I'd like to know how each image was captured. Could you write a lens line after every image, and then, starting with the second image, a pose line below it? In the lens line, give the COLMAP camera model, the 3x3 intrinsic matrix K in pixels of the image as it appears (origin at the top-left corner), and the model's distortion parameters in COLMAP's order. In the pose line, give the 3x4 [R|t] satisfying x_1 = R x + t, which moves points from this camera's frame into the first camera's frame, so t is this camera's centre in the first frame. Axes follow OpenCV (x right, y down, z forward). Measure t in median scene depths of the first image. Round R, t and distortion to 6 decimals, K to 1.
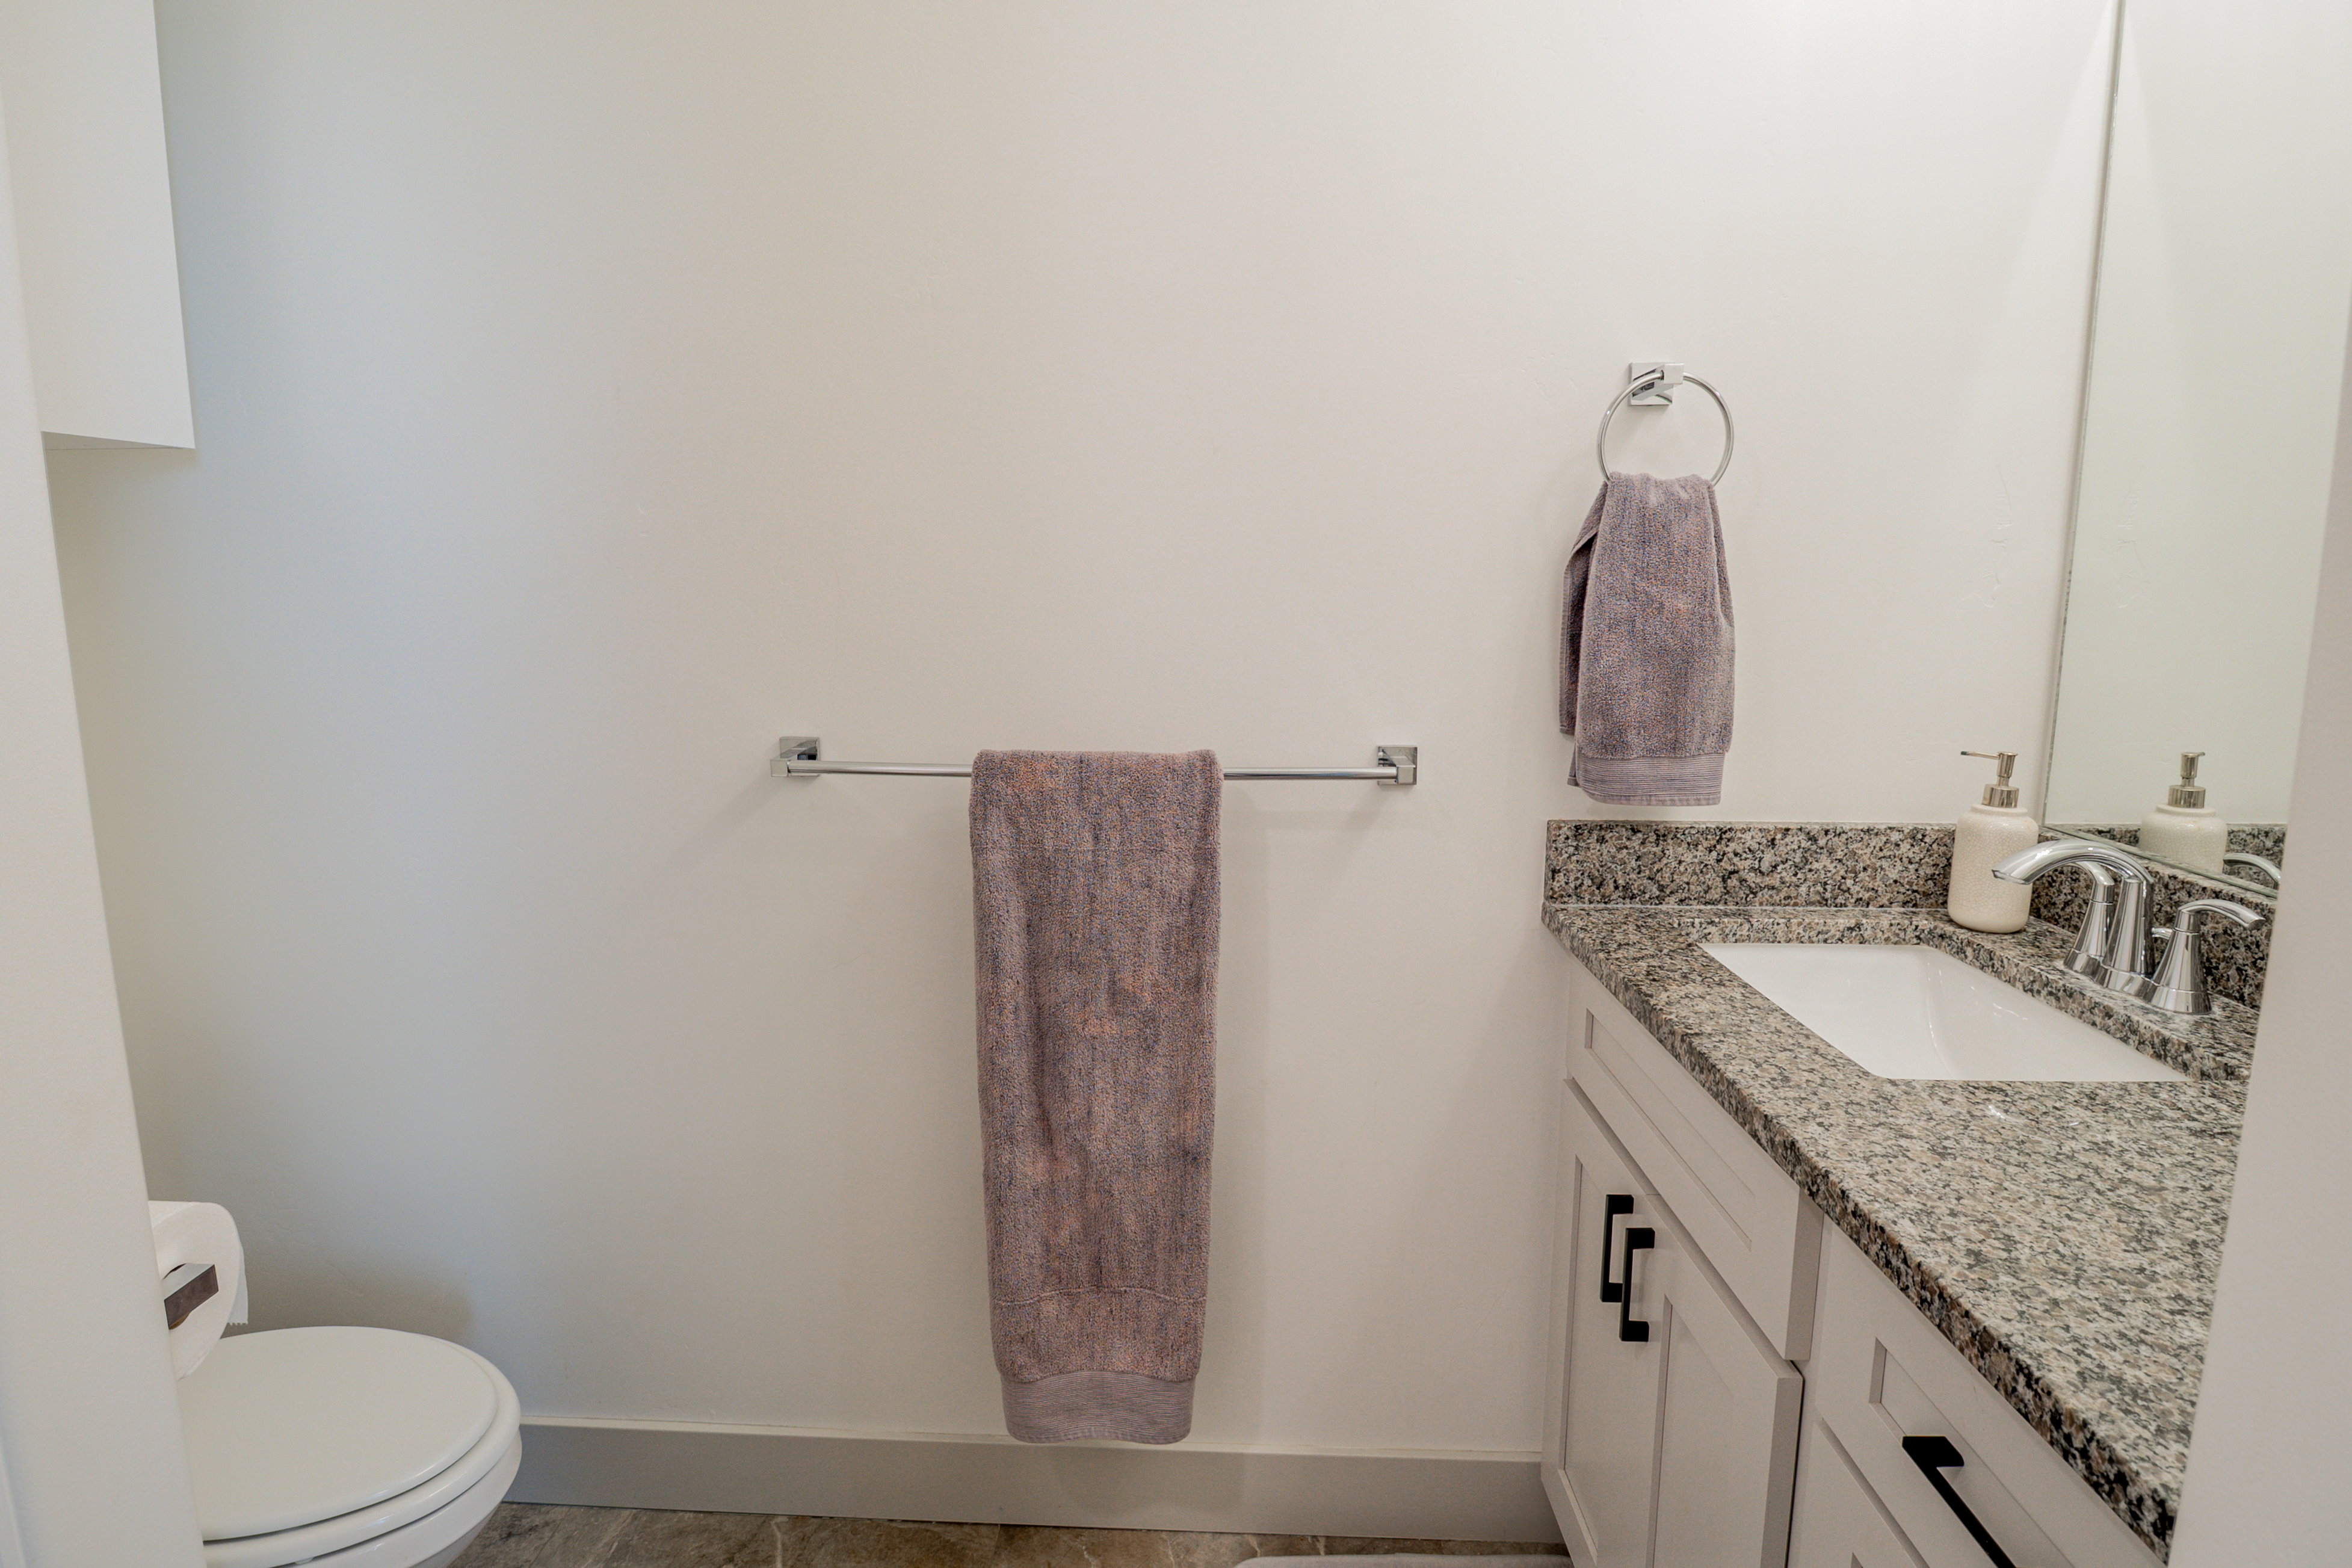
lens RADIAL K [[1164.3, 0, 1177.0], [0, 1164.3, 783.2], [0, 0, 1]] dist [0.000578, -0.000335]
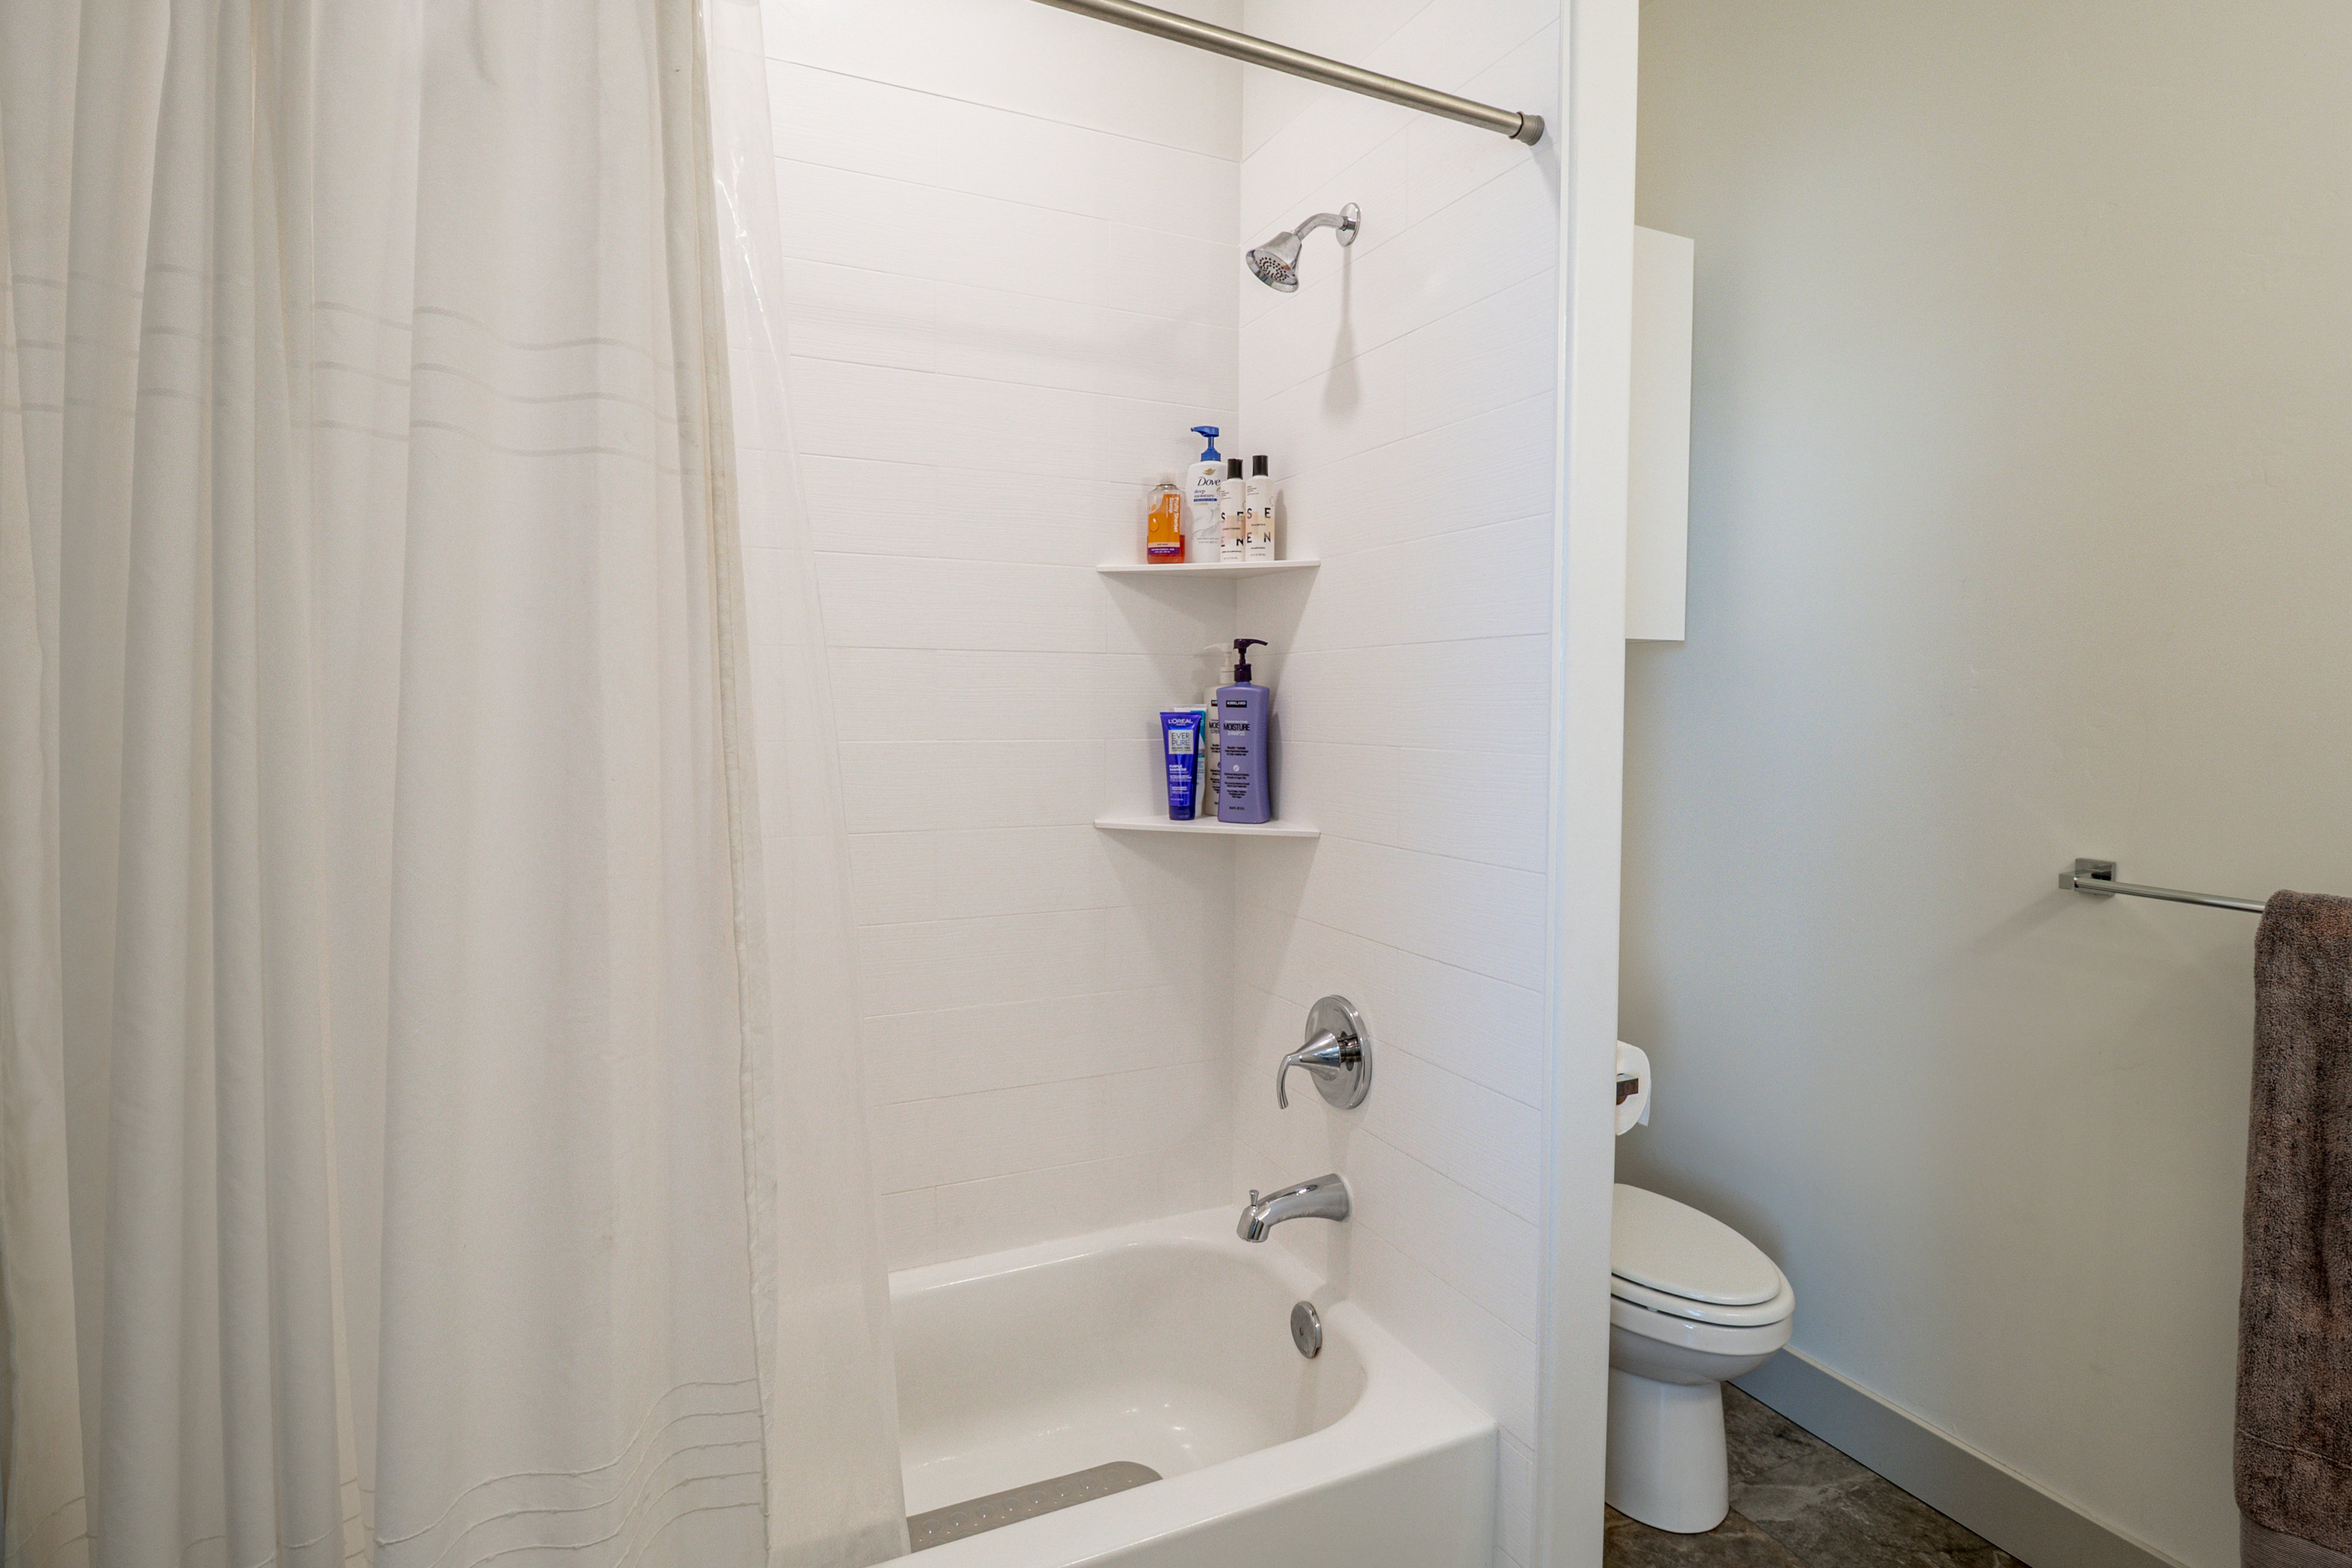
lens RADIAL K [[1164.2, 0, 1179.8], [0, 1164.2, 778.4], [0, 0, 1]] dist [0.000578, -0.000335]
pose [[0.447207, 0.059271, -0.892464, 0.317609], [-0.147178, 0.989077, -0.008062, 0.026389], [0.882238, 0.134956, 0.451046, -0.368572]]
